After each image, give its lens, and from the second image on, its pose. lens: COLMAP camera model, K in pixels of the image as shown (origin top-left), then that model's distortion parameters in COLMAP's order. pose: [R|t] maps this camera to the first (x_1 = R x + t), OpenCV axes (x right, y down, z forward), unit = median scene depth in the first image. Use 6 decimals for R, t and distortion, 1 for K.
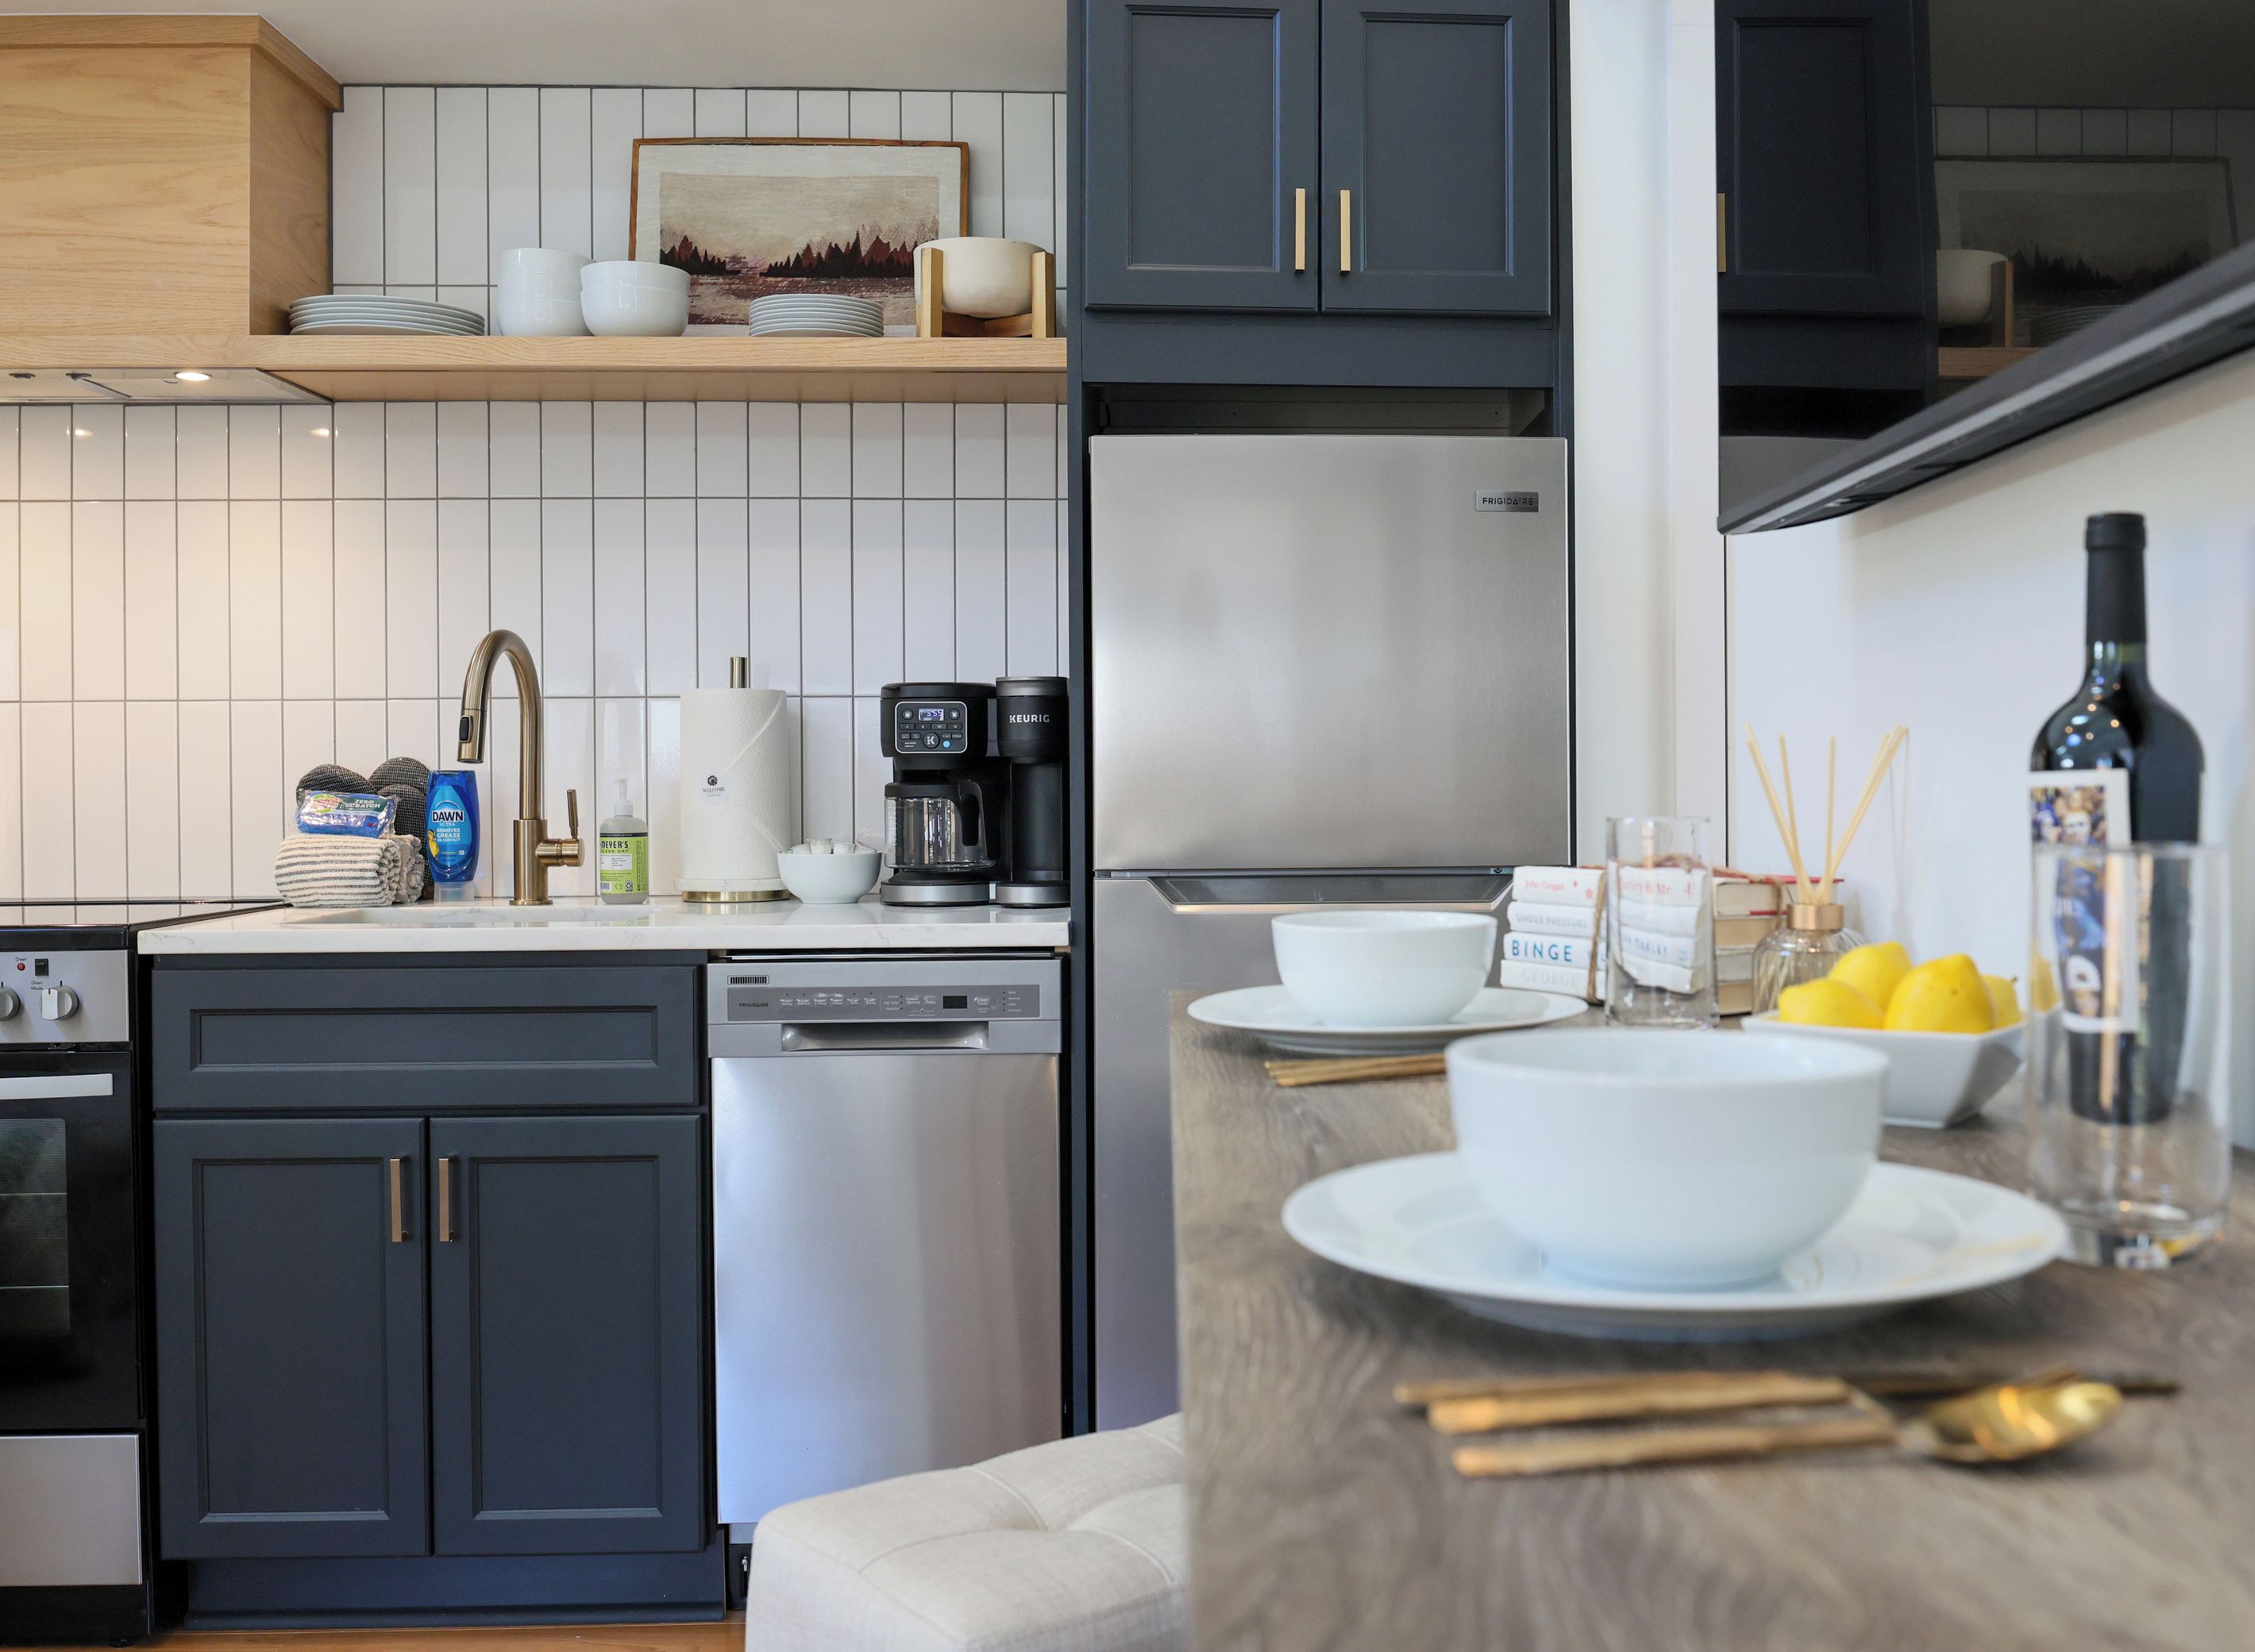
lens RADIAL K [[1328.1, 0, 1128.3], [0, 1328.1, 726.7], [0, 0, 1]] dist [-0.001062, 0.000057]
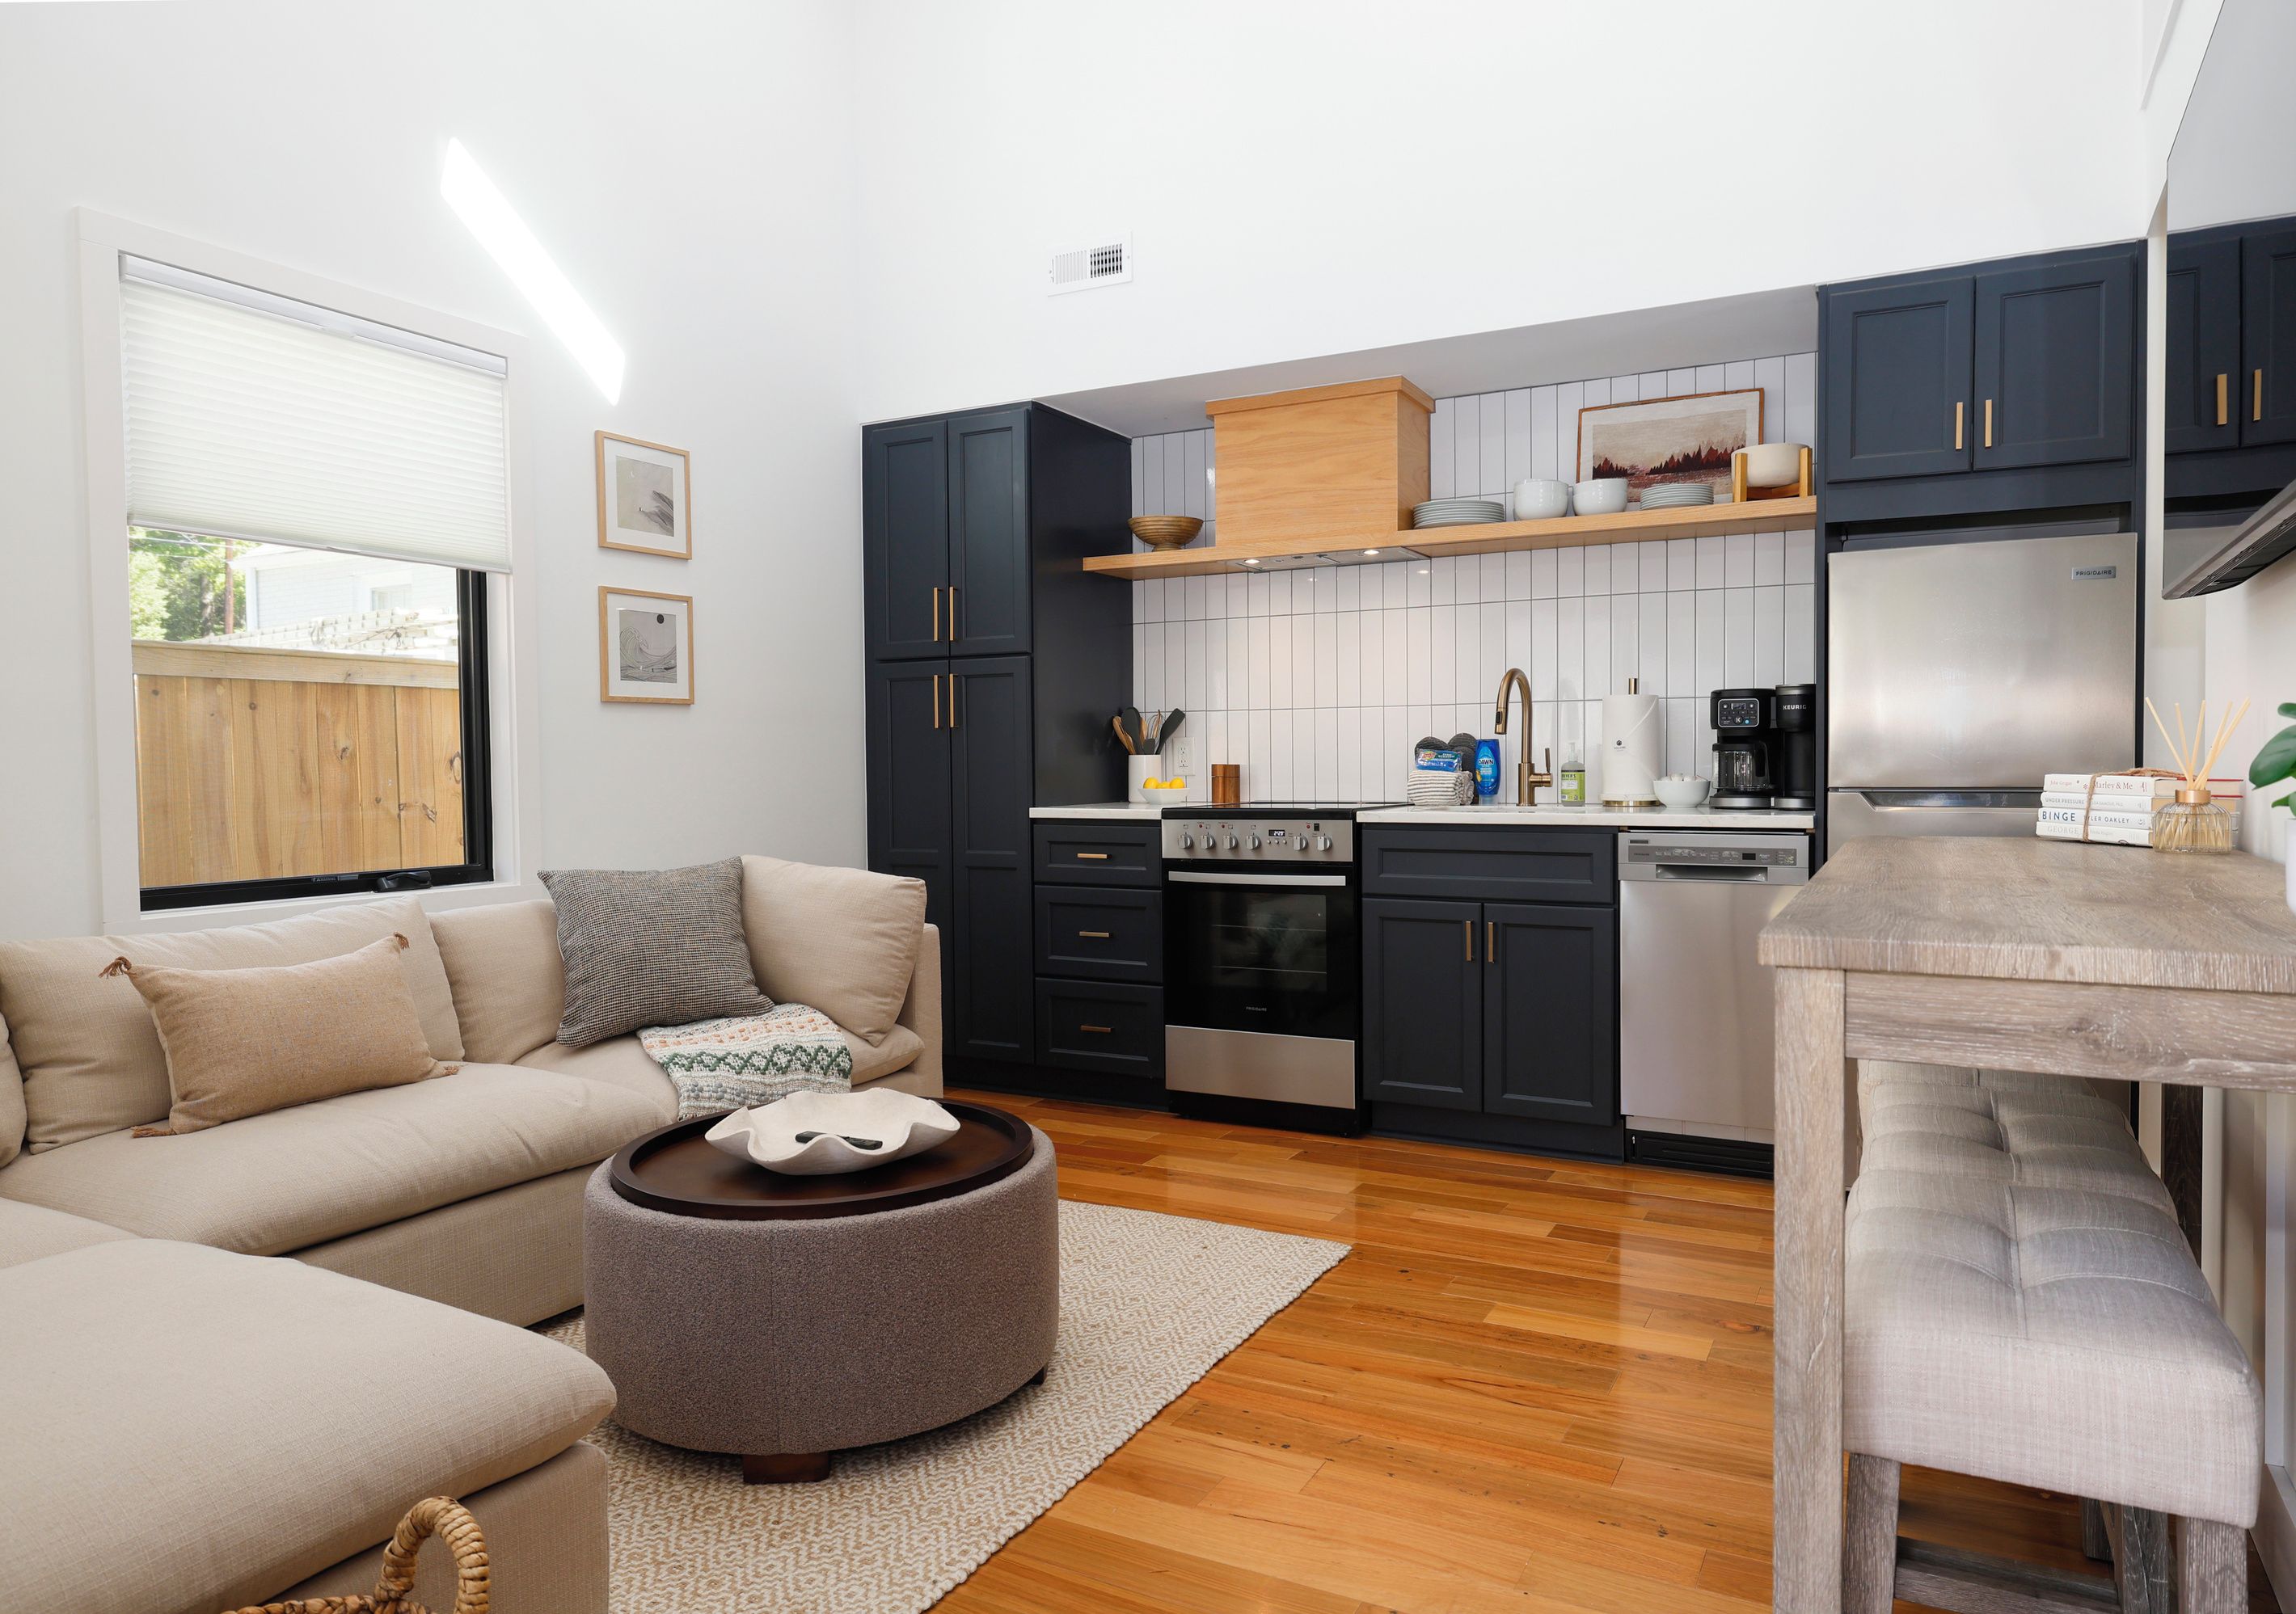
lens RADIAL K [[1567.1, 0, 1148.0], [0, 1567.1, 807.0], [0, 0, 1]] dist [-0.002469, 0.003488]
pose [[0.852339, 0.012812, -0.522832, 0.295130], [0.001947, 0.999615, 0.027669, 0.069708], [0.522985, -0.024602, 0.851987, -1.302729]]
